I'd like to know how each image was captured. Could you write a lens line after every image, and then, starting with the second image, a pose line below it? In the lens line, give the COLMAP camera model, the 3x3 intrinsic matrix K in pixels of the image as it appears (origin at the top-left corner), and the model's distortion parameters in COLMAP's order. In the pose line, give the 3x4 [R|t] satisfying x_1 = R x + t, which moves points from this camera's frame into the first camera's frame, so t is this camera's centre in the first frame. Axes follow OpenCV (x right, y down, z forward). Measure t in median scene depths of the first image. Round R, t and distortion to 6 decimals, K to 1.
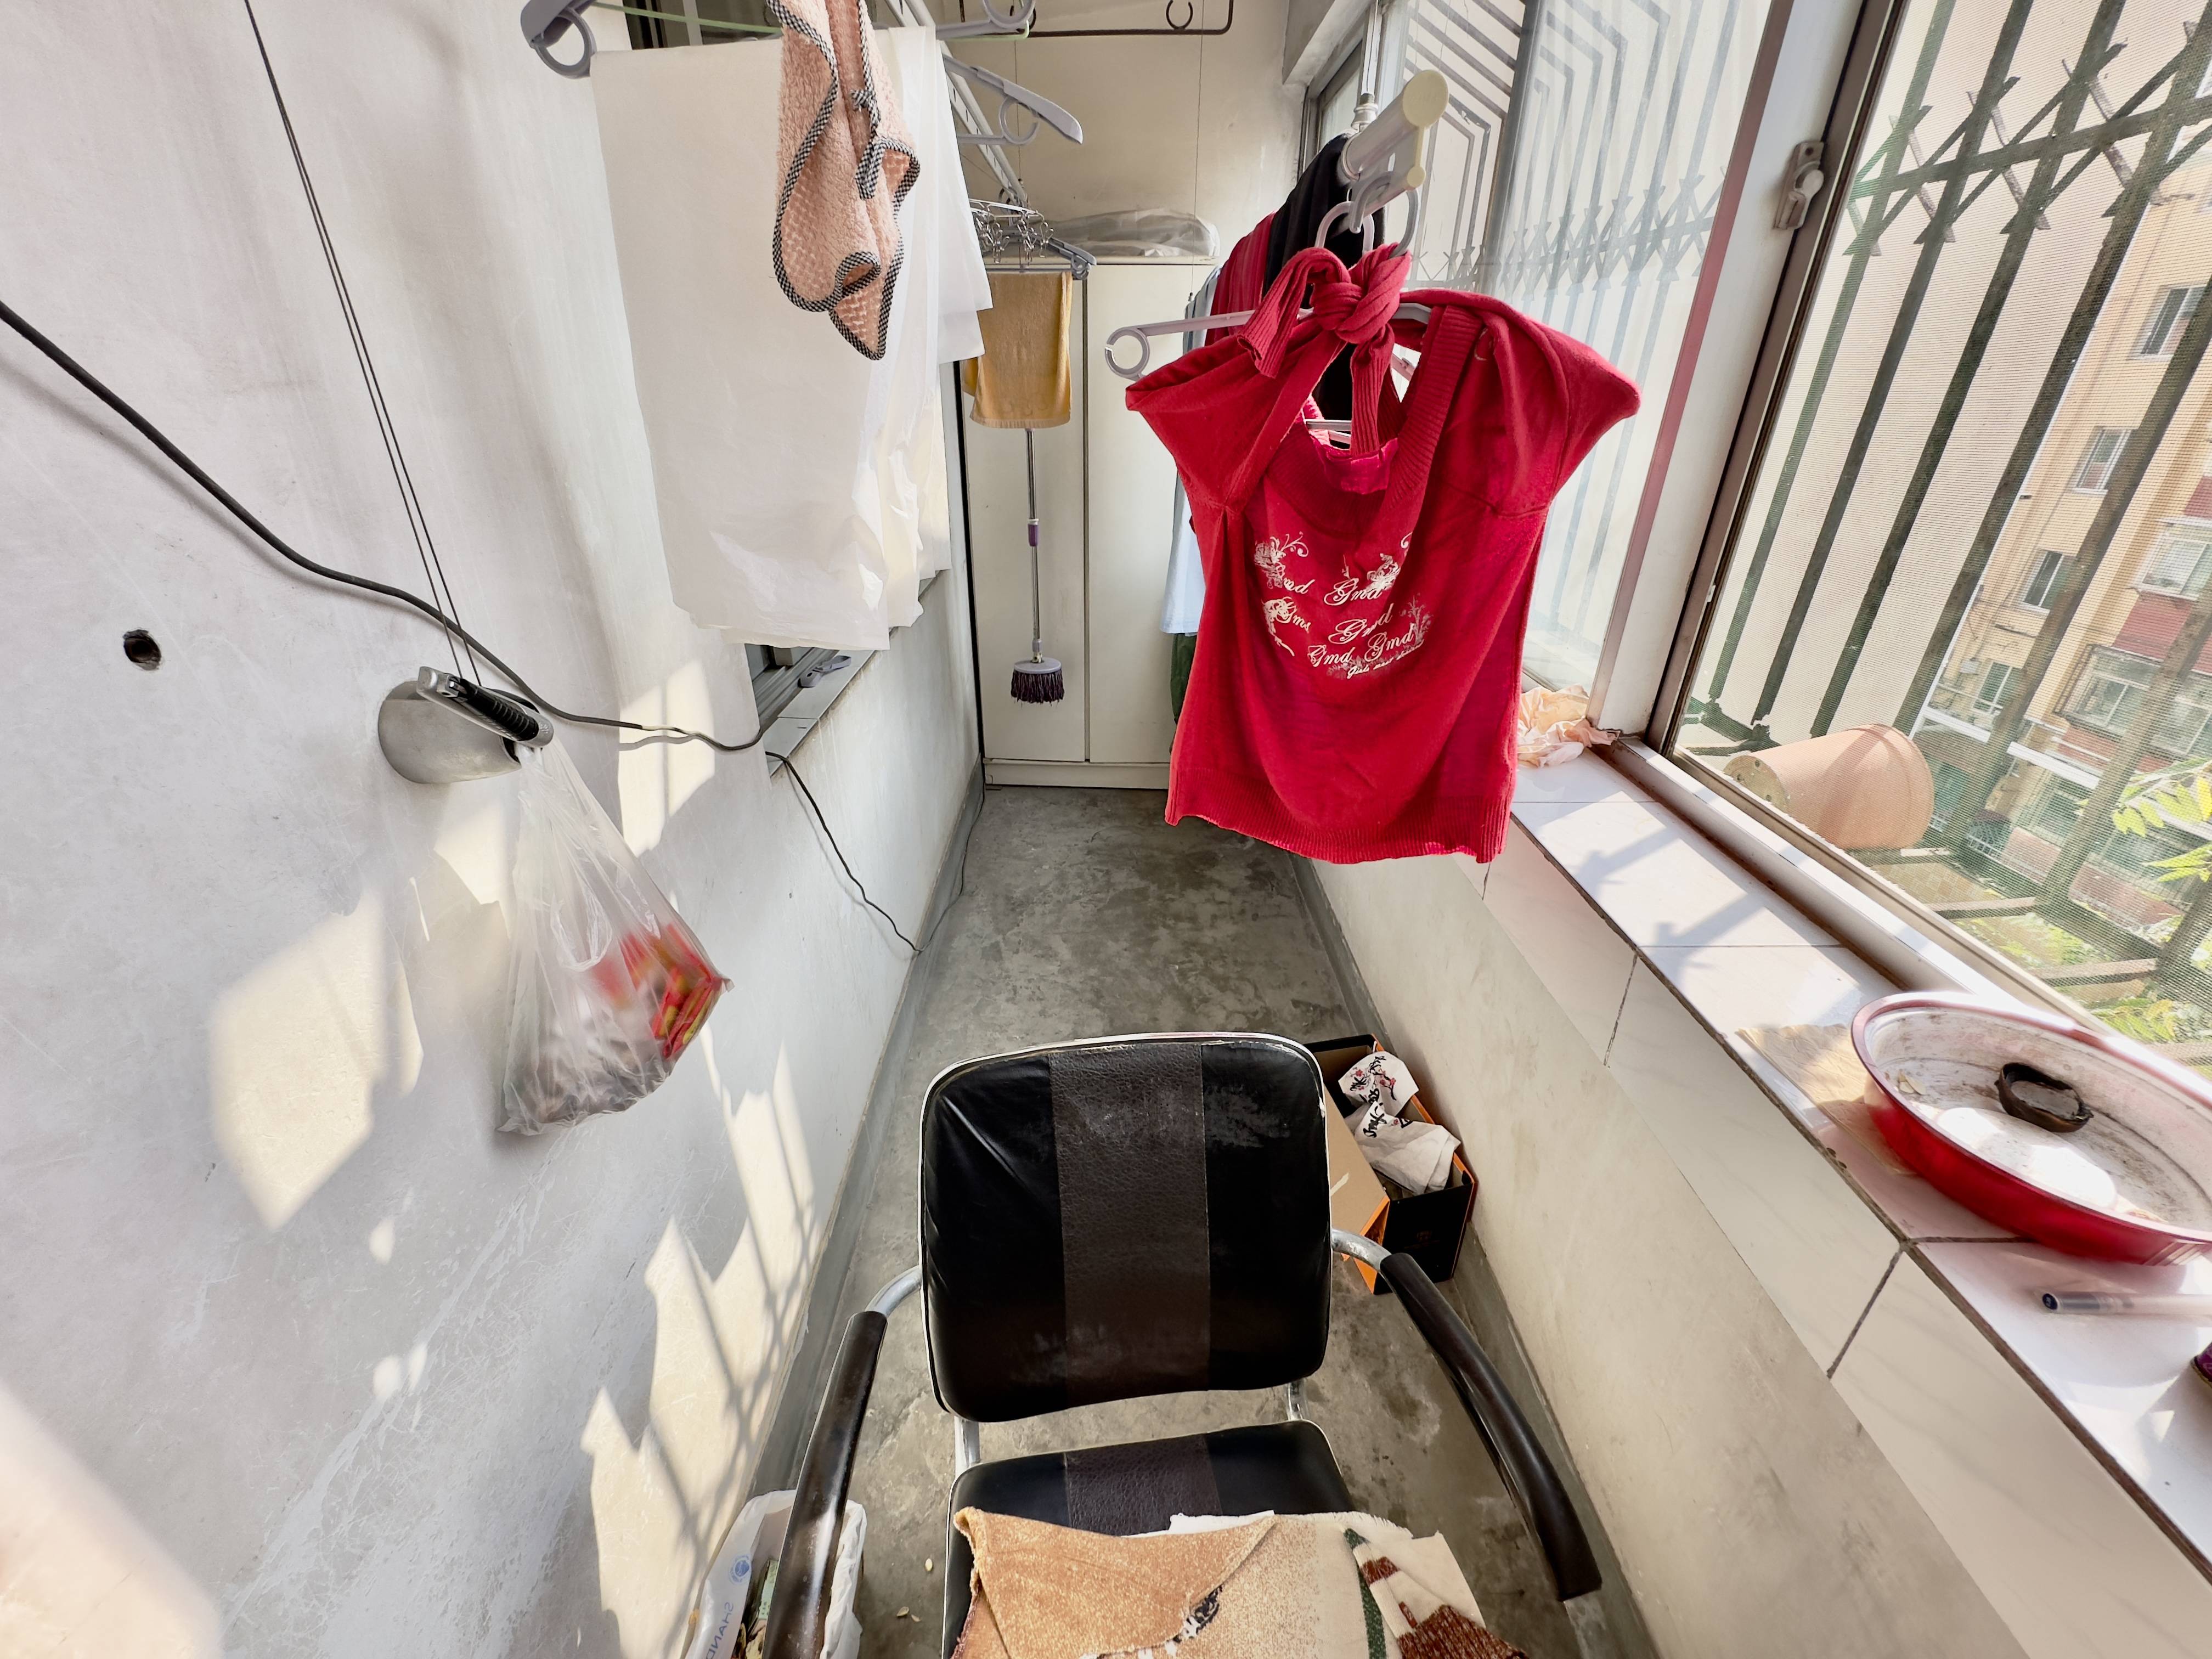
lens RADIAL K [[883.8, 0, 1107.7], [0, 883.8, 827.0], [0, 0, 1]] dist [-0.001335, 0.000319]
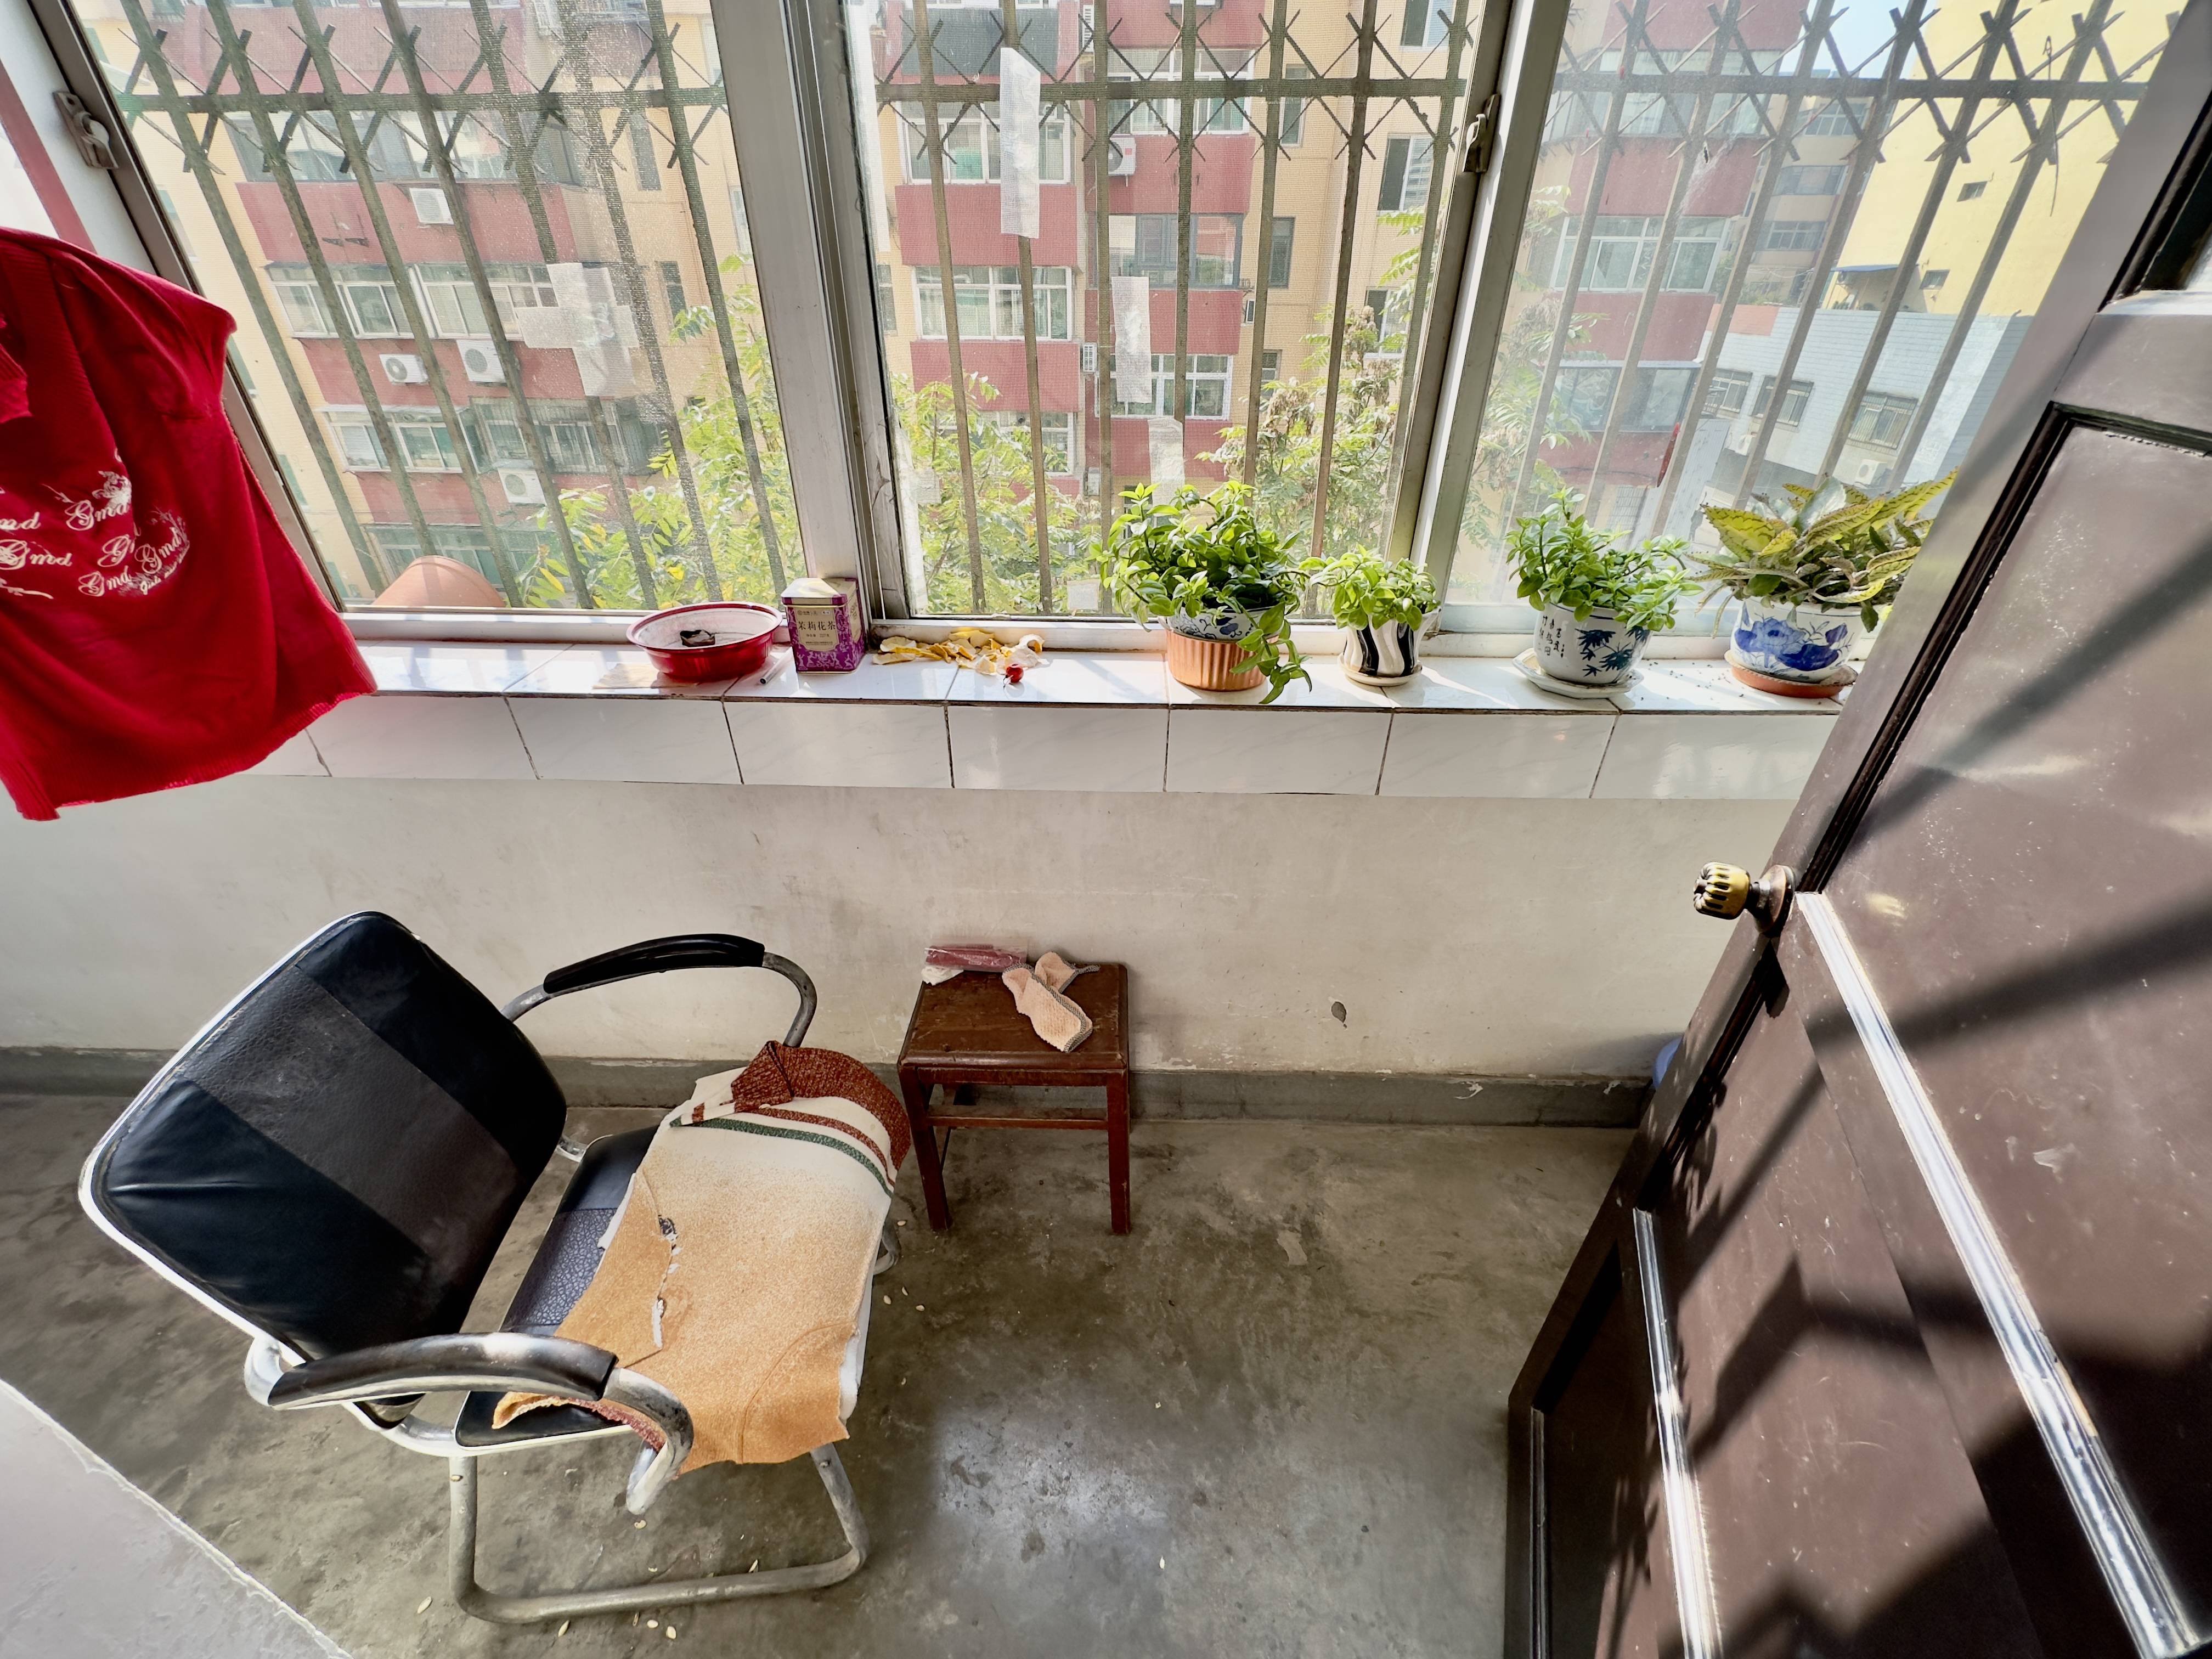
lens RADIAL K [[883.8, 0, 1104.6], [0, 883.8, 830.4], [0, 0, 1]] dist [-0.001335, 0.000319]
pose [[0.027340, -0.526567, 0.849694, -0.736651], [0.449935, 0.765522, 0.459928, 0.080711], [-0.892643, 0.369733, 0.257850, -0.210398]]
